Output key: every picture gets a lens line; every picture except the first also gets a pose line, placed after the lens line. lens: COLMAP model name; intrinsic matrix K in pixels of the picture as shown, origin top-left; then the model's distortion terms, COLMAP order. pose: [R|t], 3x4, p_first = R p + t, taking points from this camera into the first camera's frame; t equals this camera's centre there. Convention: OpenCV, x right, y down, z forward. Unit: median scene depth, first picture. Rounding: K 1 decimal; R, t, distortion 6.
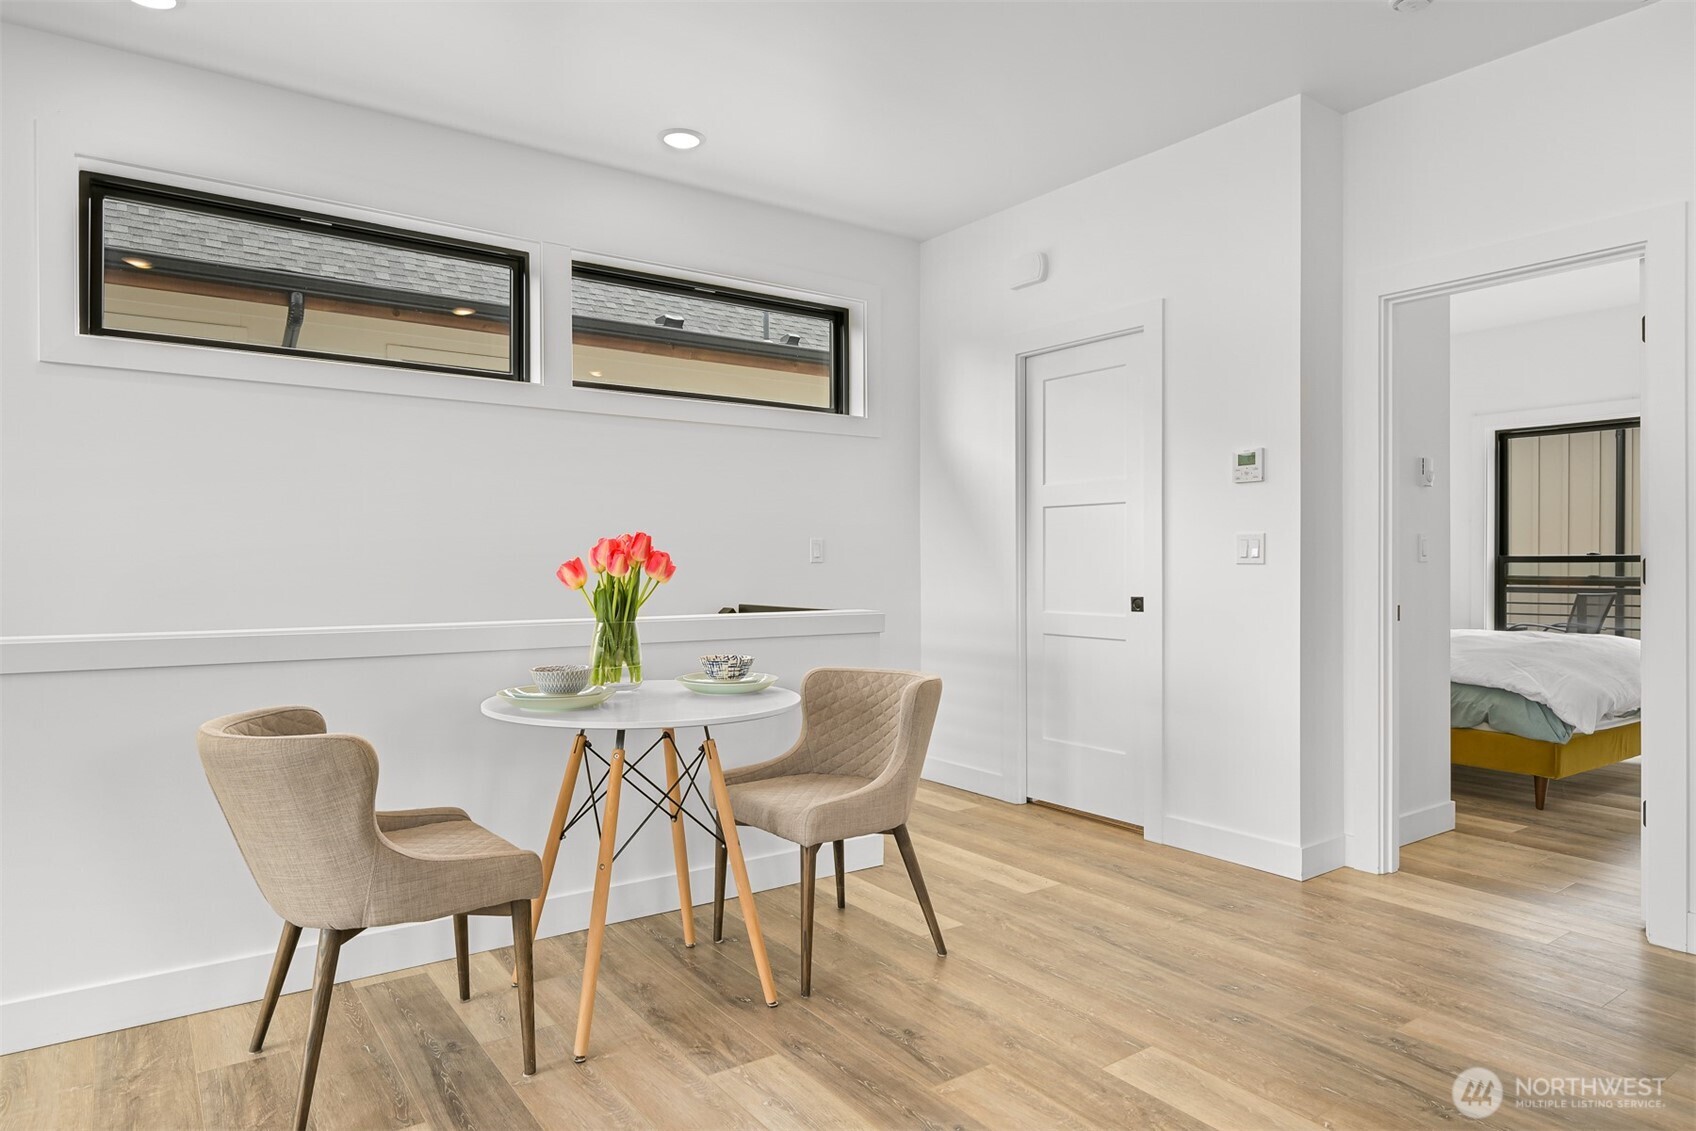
lens RADIAL K [[1017.5, 0, 852.0], [0, 1017.5, 580.2], [0, 0, 1]] dist [-0.013956, 0.000281]
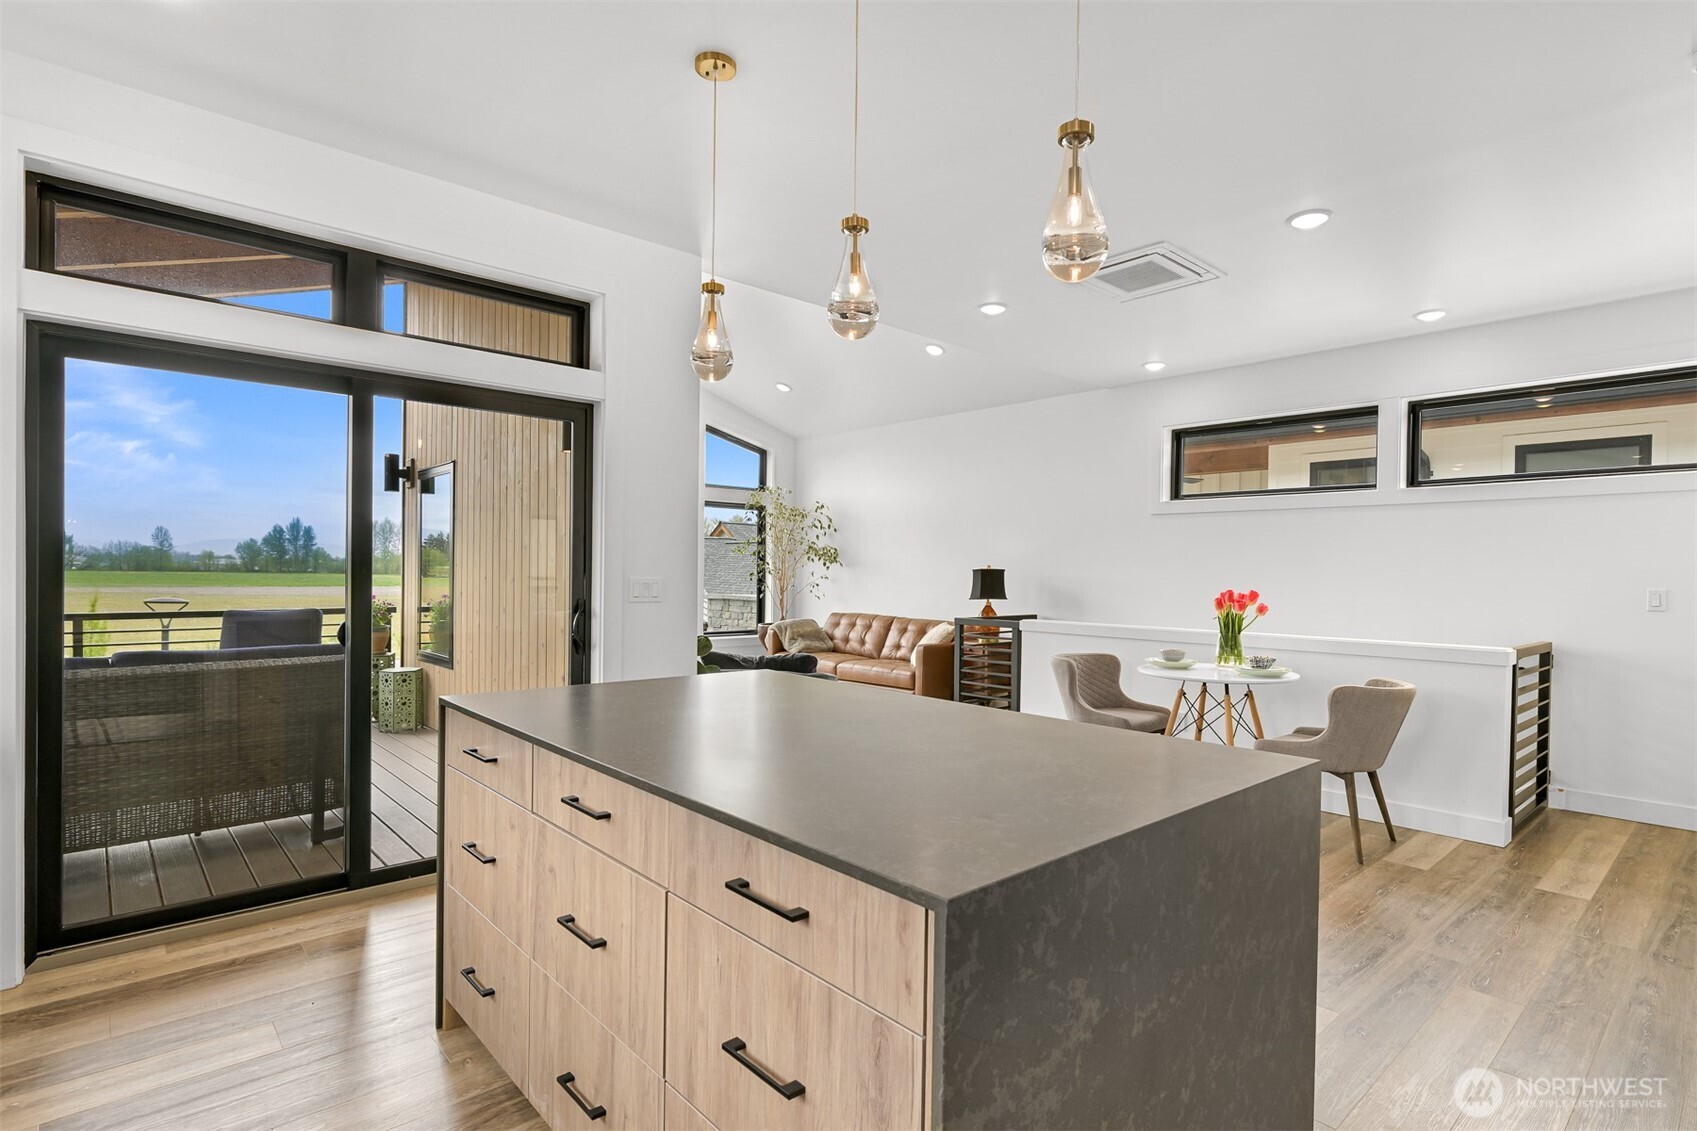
lens RADIAL K [[840.0, 0, 859.9], [0, 840.0, 575.6], [0, 0, 1]] dist [0.000891, 0.000121]
pose [[0.094400, -0.002899, -0.995530, 1.121440], [-0.032432, 0.999456, -0.005986, -0.031928], [0.995006, 0.032852, 0.094255, 0.095347]]
